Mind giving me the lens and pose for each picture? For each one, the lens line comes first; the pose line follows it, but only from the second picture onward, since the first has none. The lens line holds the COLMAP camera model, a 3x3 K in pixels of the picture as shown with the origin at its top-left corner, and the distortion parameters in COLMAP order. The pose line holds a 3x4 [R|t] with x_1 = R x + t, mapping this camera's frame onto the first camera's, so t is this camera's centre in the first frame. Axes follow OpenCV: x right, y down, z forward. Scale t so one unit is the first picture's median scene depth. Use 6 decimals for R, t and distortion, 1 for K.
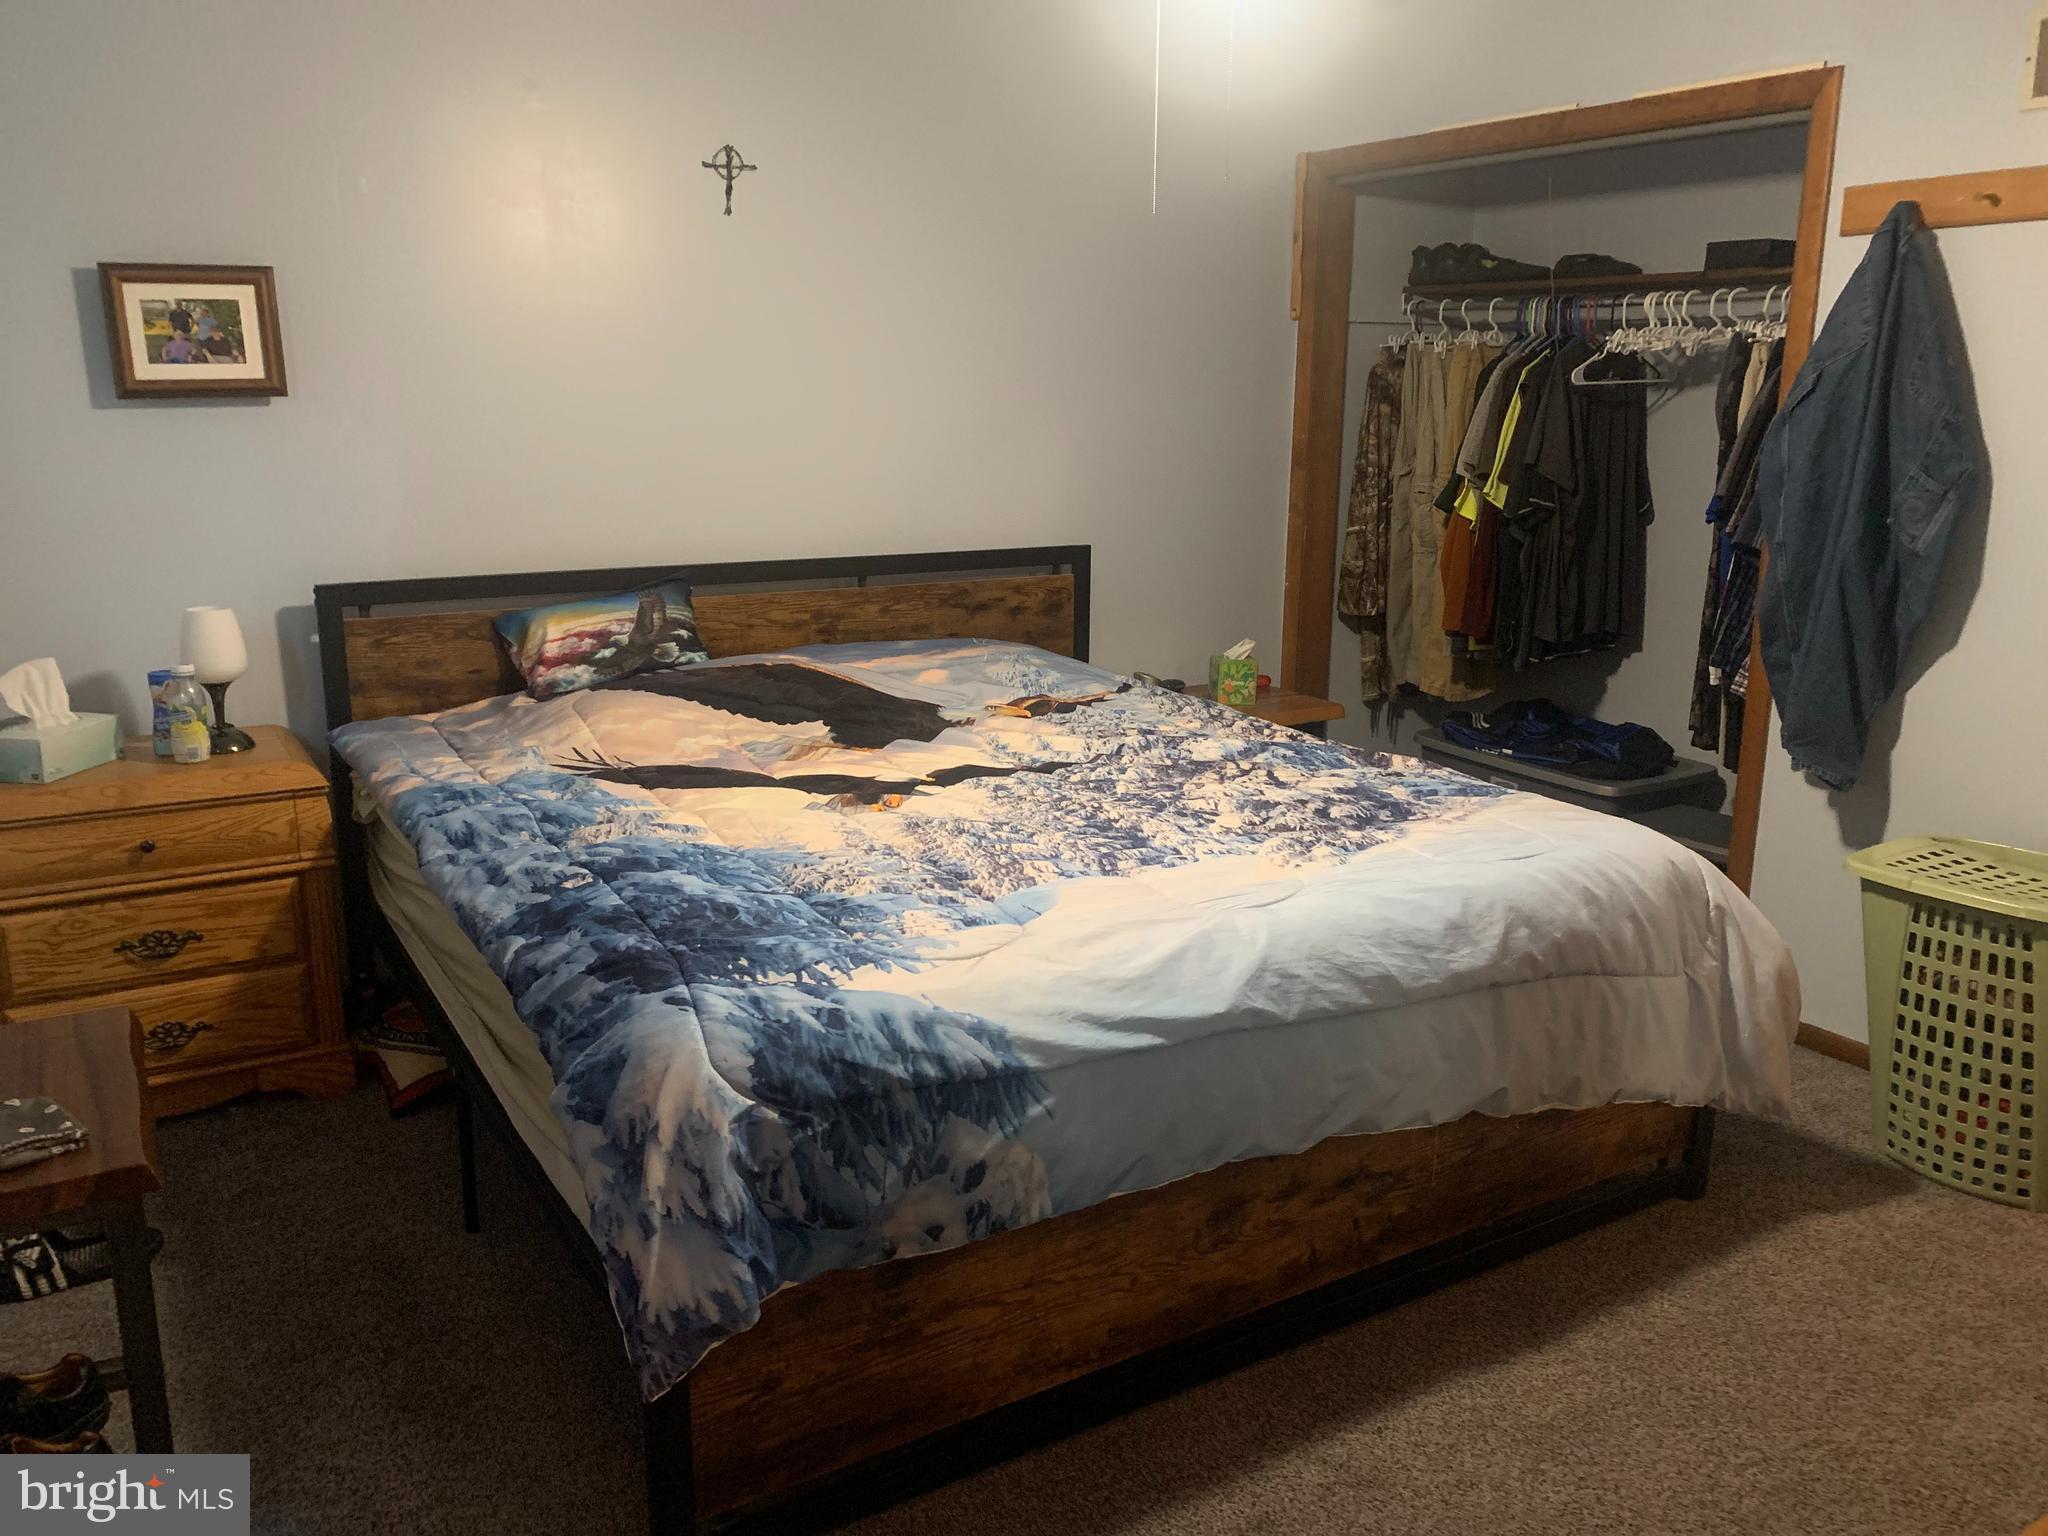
lens RADIAL K [[1567.5, 0, 1024.0], [0, 1567.5, 768.0], [0, 0, 1]] dist [0.083463, -0.131090]
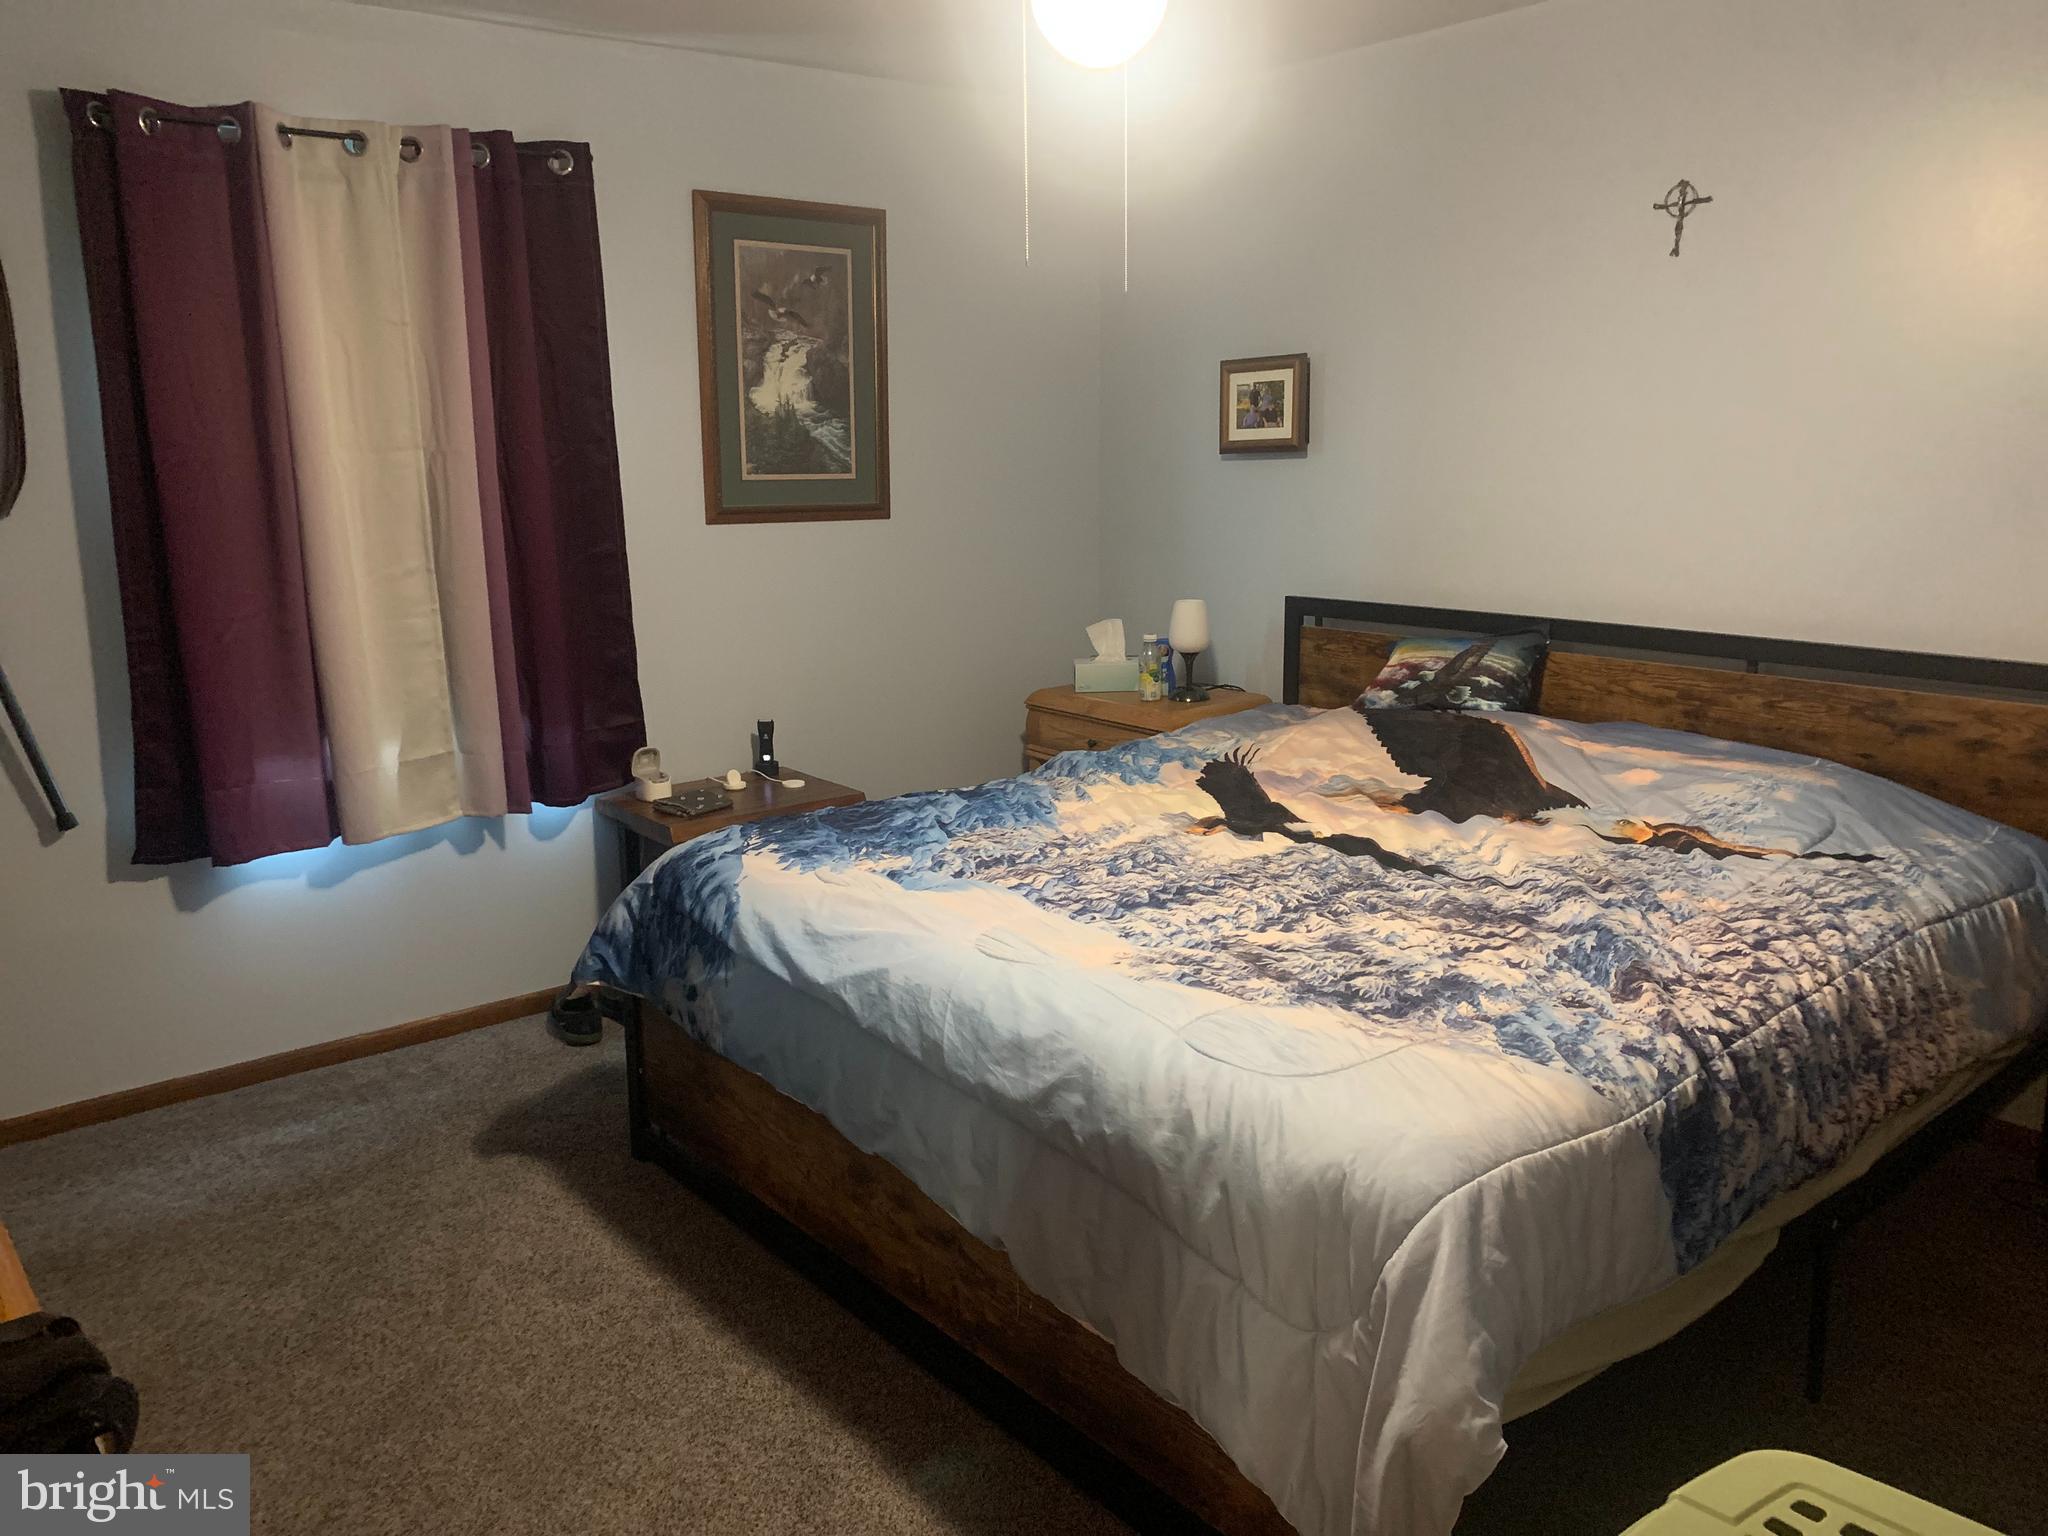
lens RADIAL K [[1660.0, 0, 1024.0], [0, 1660.0, 768.0], [0, 0, 1]] dist [-0.005057, -0.005629]
pose [[0.100307, 0.195359, -0.975589, 0.941978], [-0.211608, 0.962290, 0.170939, -0.175971], [0.972194, 0.189296, 0.137864, 0.666573]]
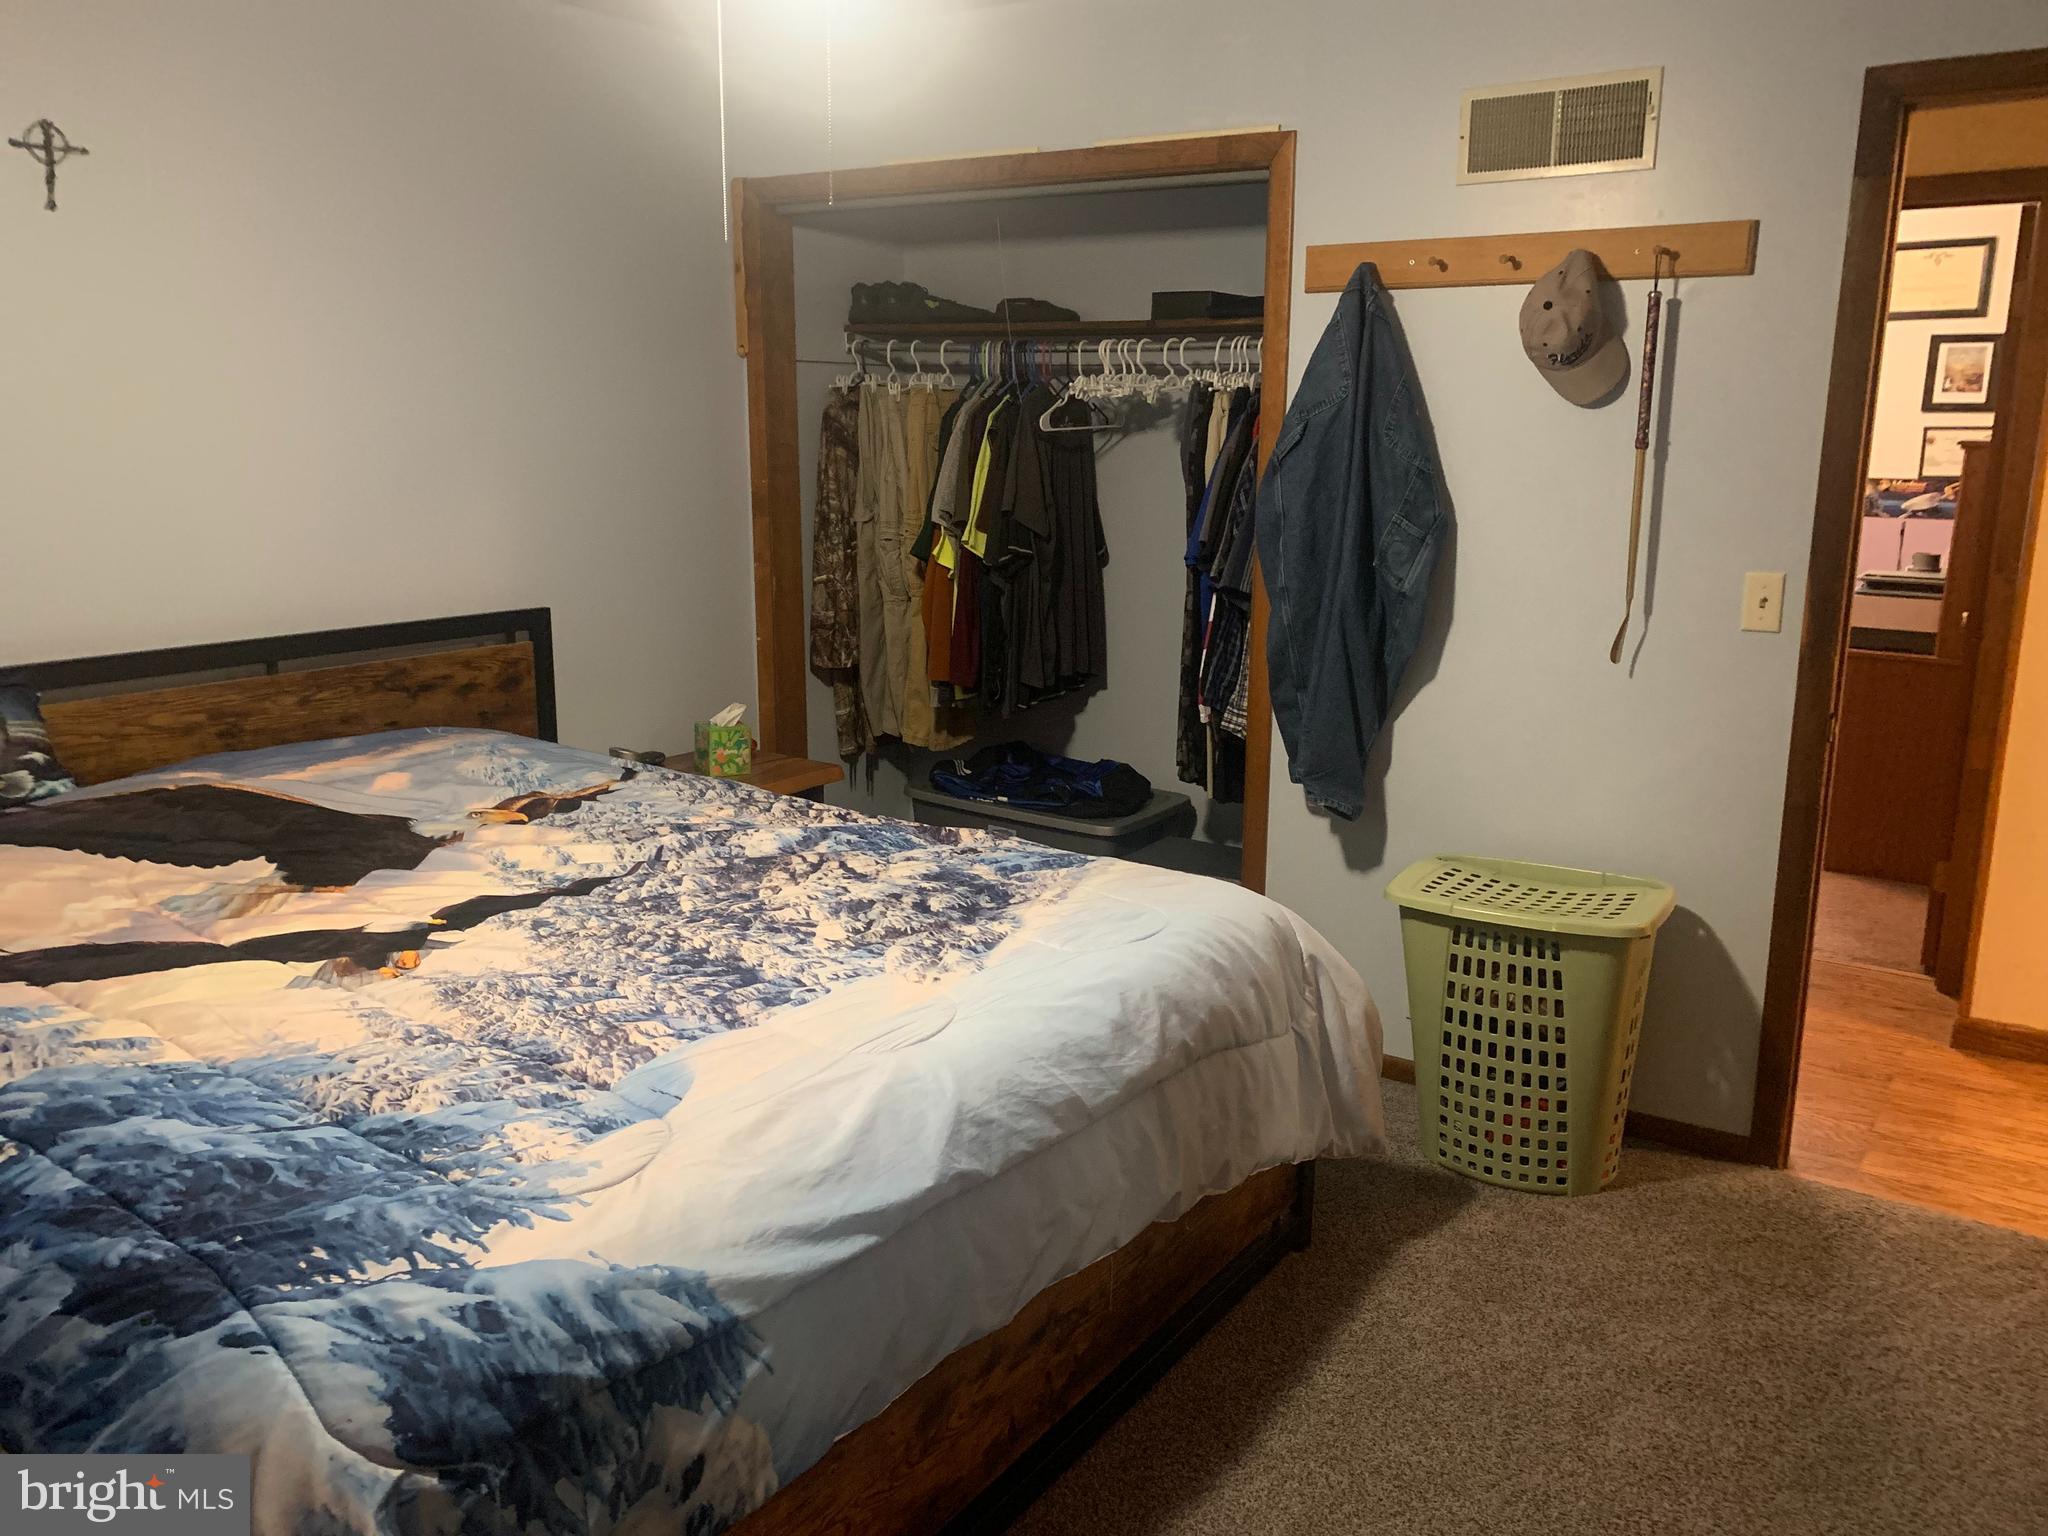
lens RADIAL K [[1567.5, 0, 1024.0], [0, 1567.5, 768.0], [0, 0, 1]] dist [0.083463, -0.131090]
pose [[0.912047, -0.084802, 0.401222, -0.106422], [0.090954, 0.995848, 0.003728, -0.046898], [-0.399873, 0.033093, 0.915973, 0.139745]]
